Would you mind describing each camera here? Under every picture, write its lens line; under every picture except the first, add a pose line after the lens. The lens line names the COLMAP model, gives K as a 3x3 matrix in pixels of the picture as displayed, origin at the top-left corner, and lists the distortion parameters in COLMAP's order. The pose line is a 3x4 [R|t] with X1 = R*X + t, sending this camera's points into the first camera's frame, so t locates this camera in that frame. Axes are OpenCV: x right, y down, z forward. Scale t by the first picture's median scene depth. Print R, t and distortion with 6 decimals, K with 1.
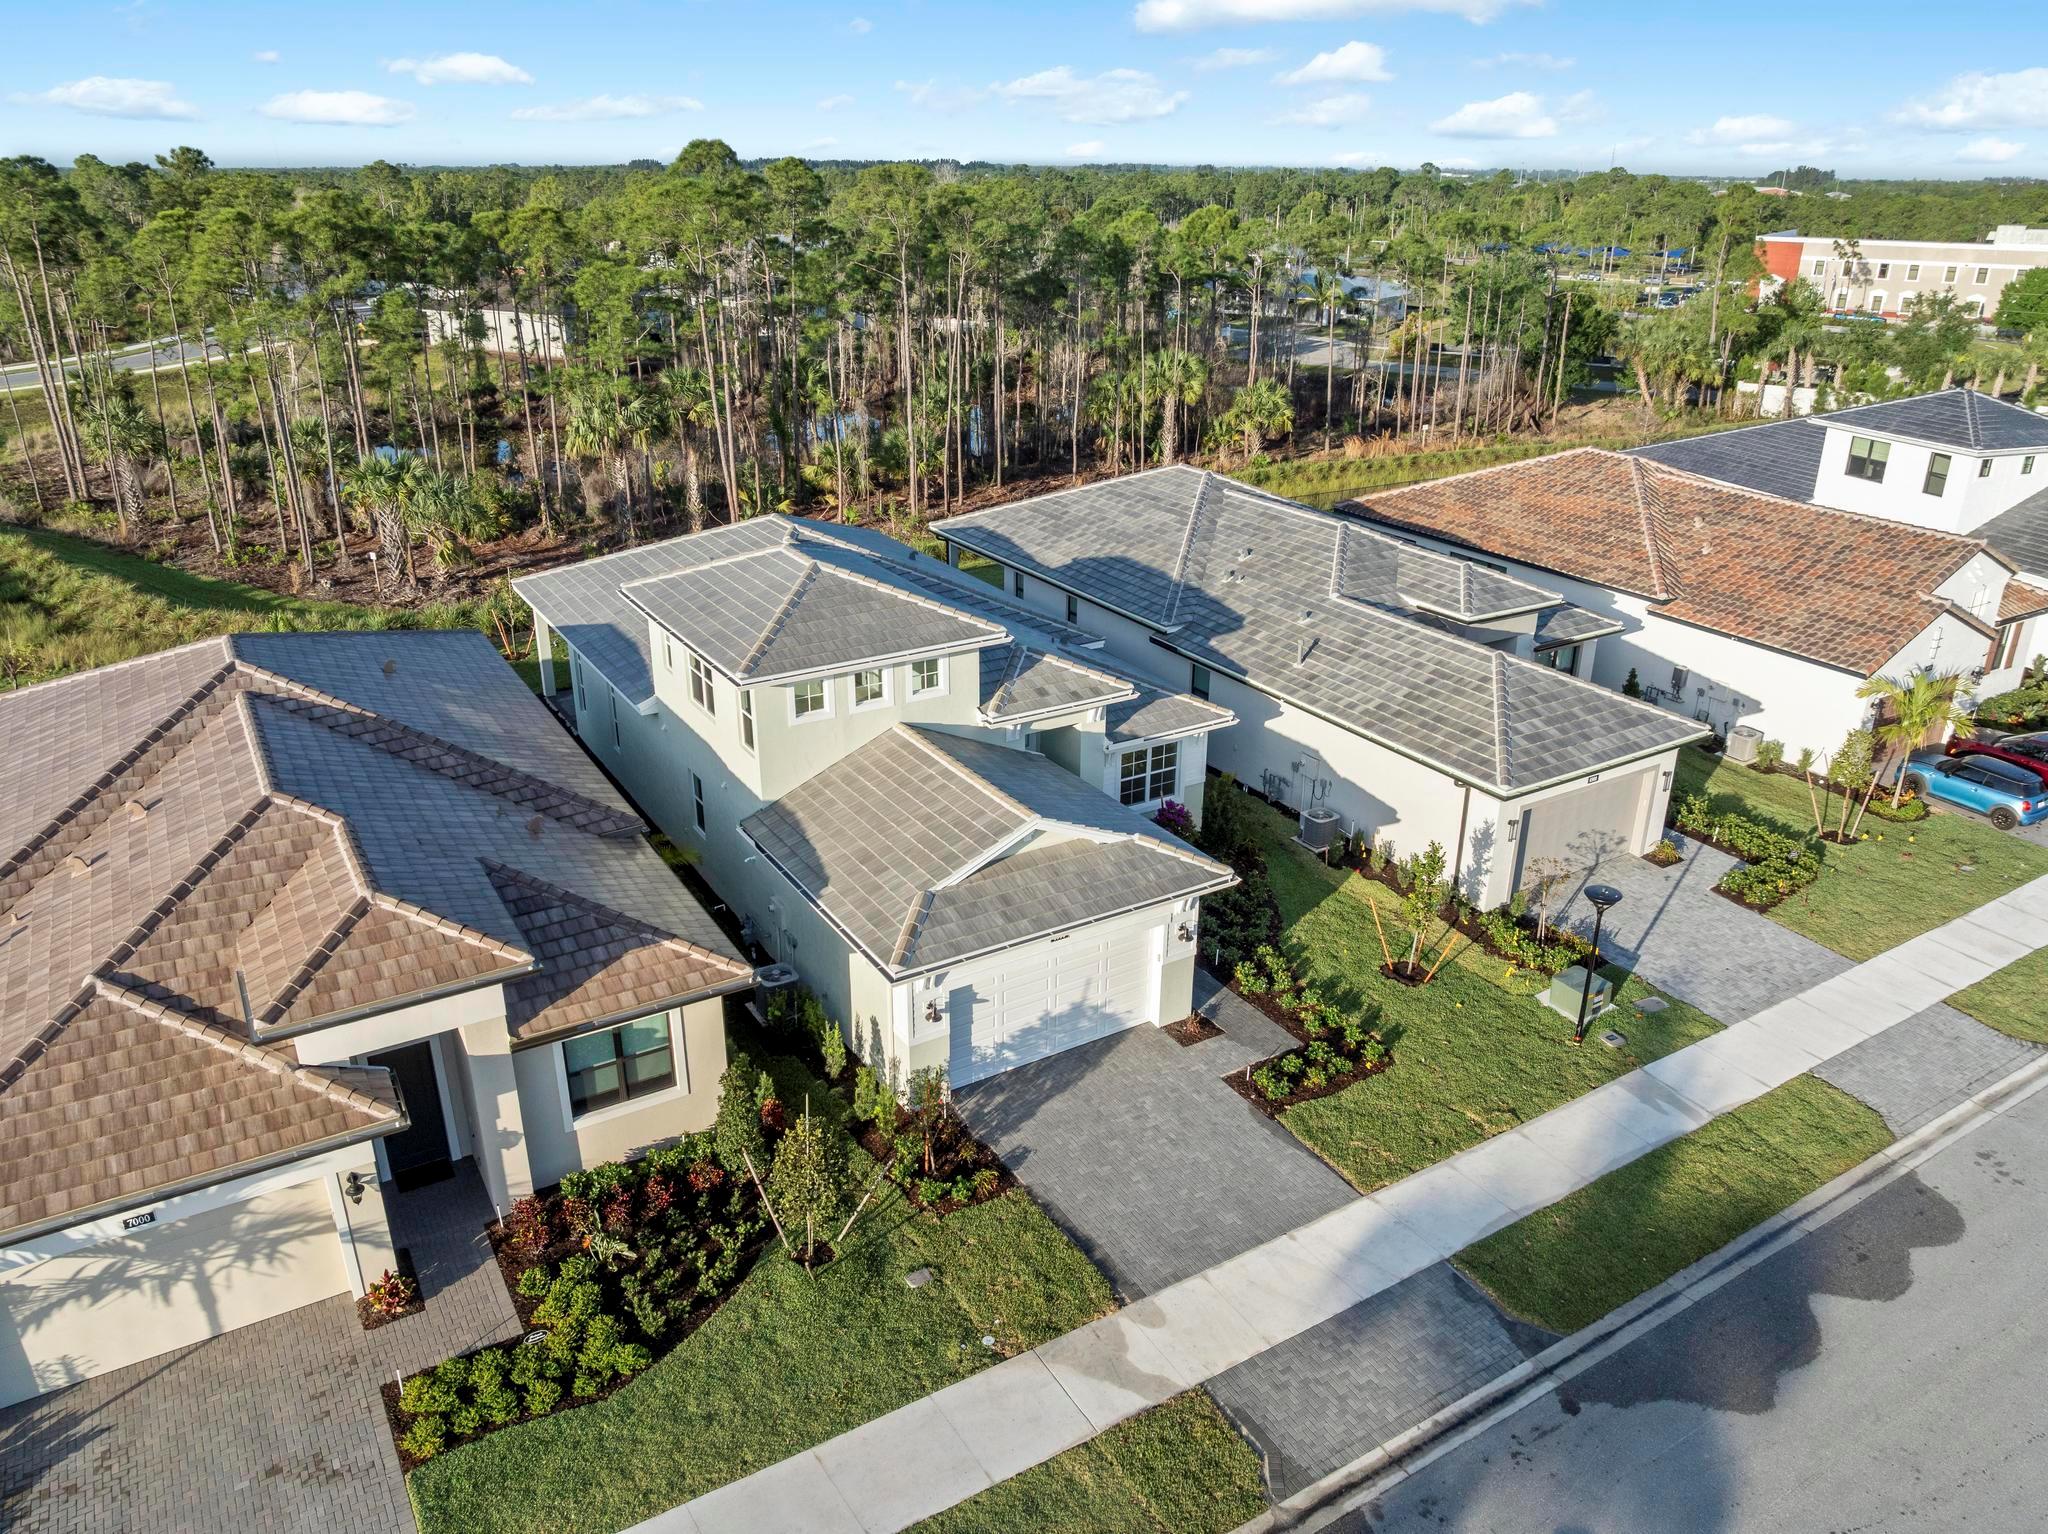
lens RADIAL K [[1449.9, 0, 1024.0], [0, 1449.9, 767.0], [0, 0, 1]] dist [-0.023708, -0.035398]
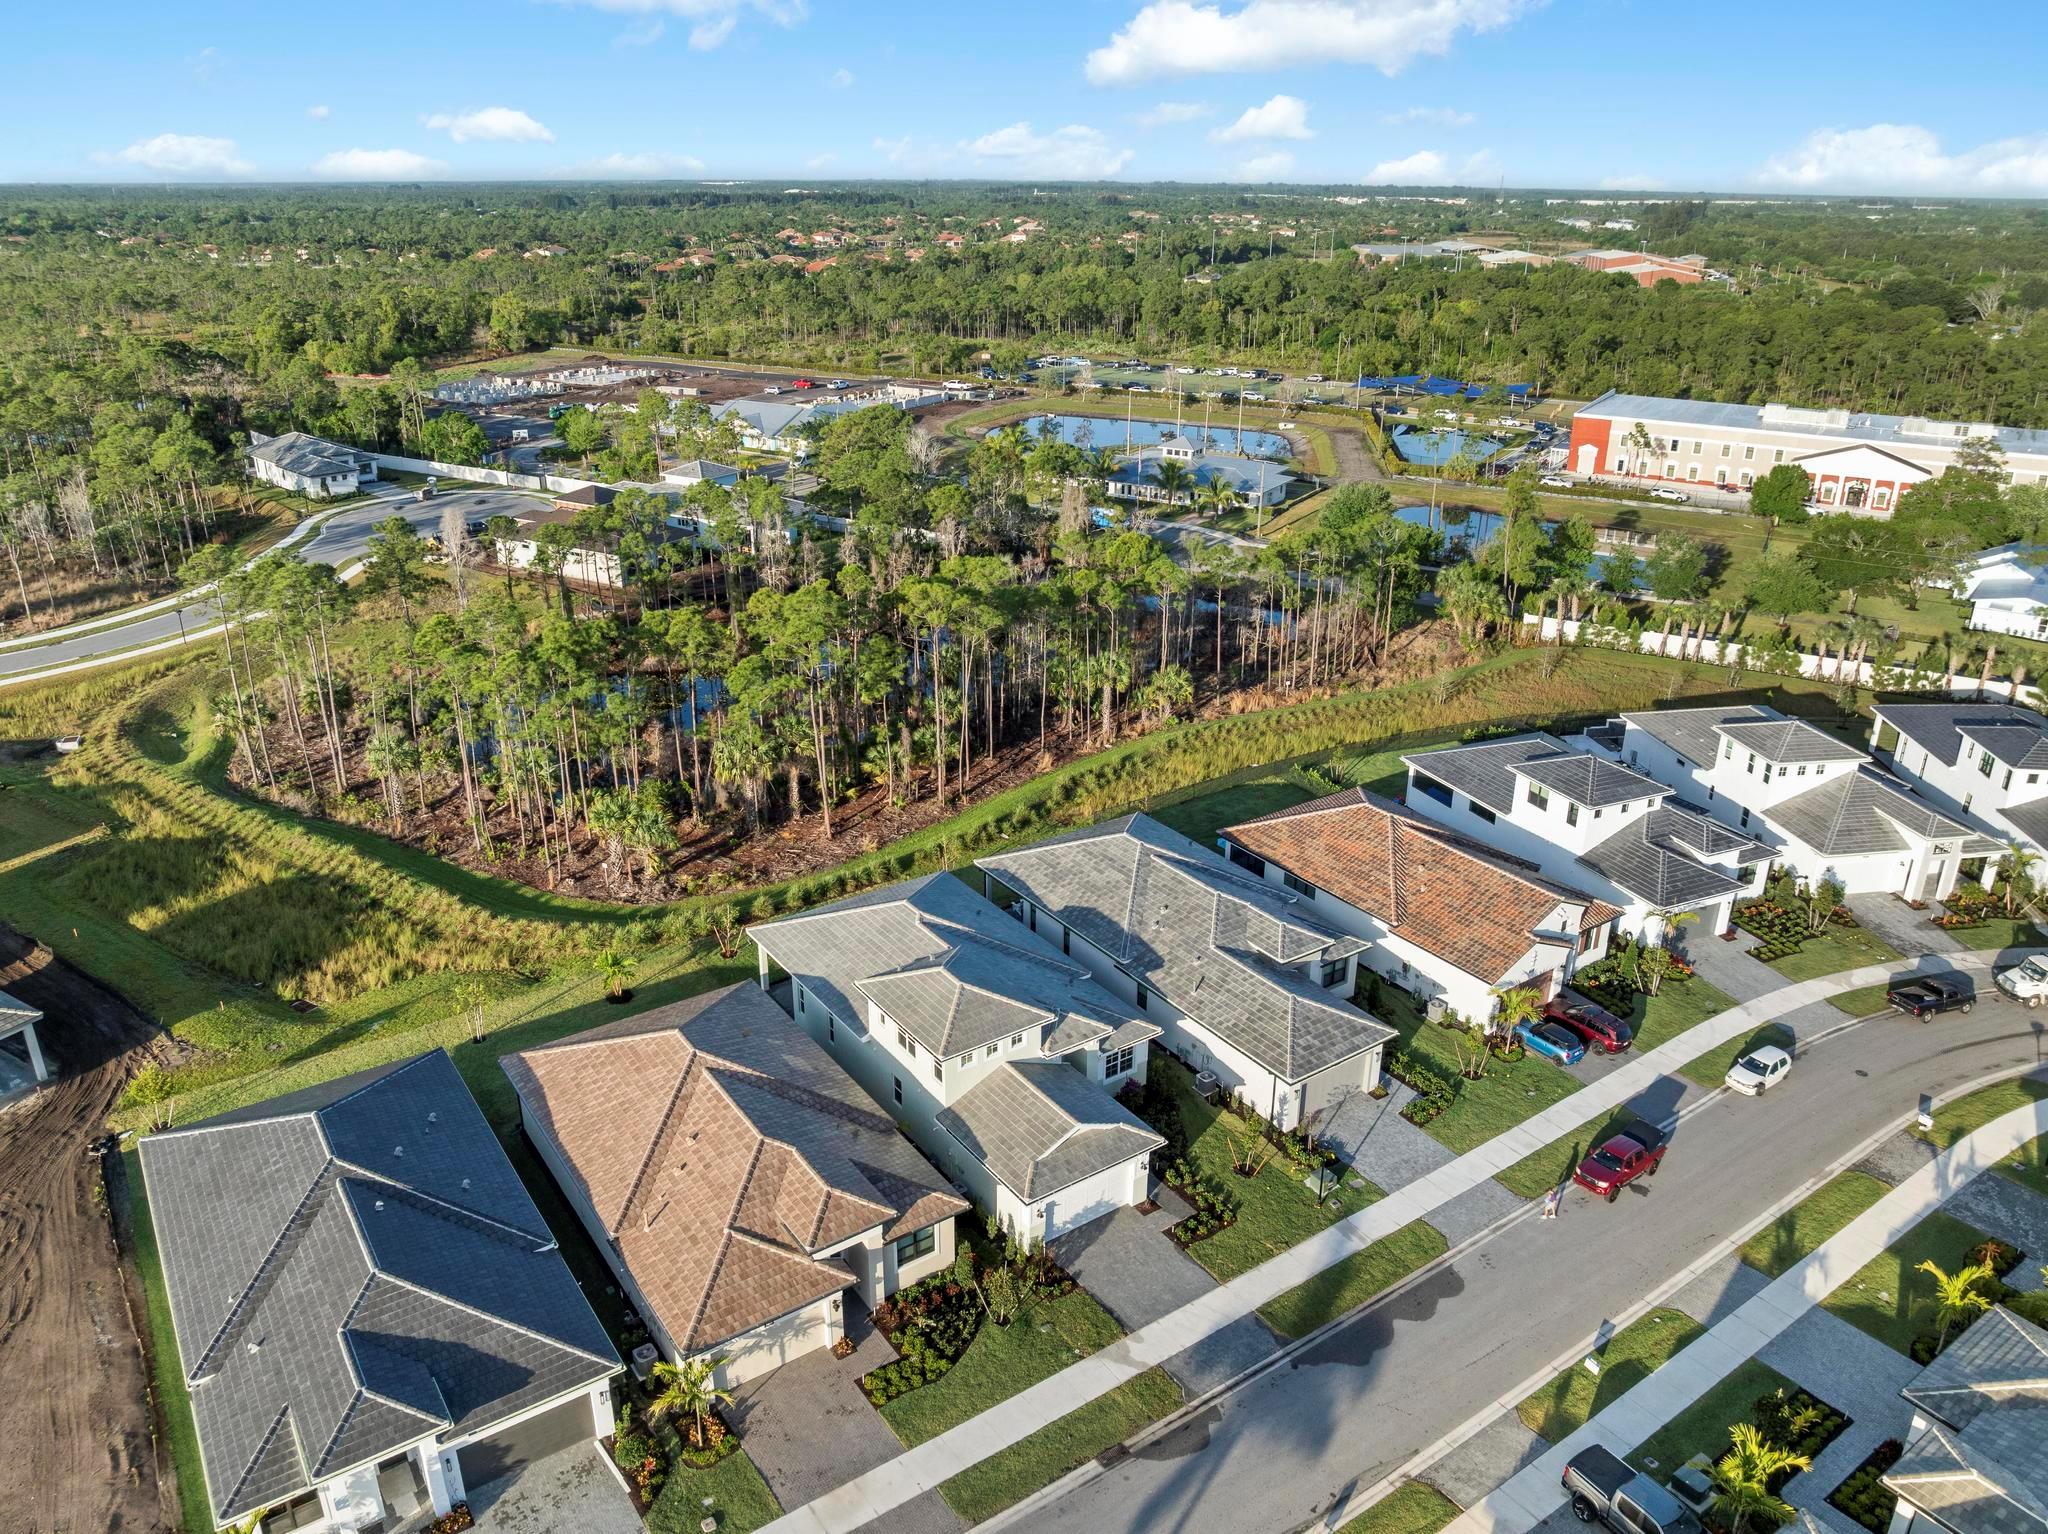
lens RADIAL K [[1449.9, 0, 1024.0], [0, 1449.9, 767.0], [0, 0, 1]] dist [-0.023708, -0.035398]
pose [[0.998122, -0.023684, 0.056493, -0.174128], [0.024048, 0.999694, -0.005770, -0.464140], [-0.056339, 0.007118, 0.998386, -1.154608]]
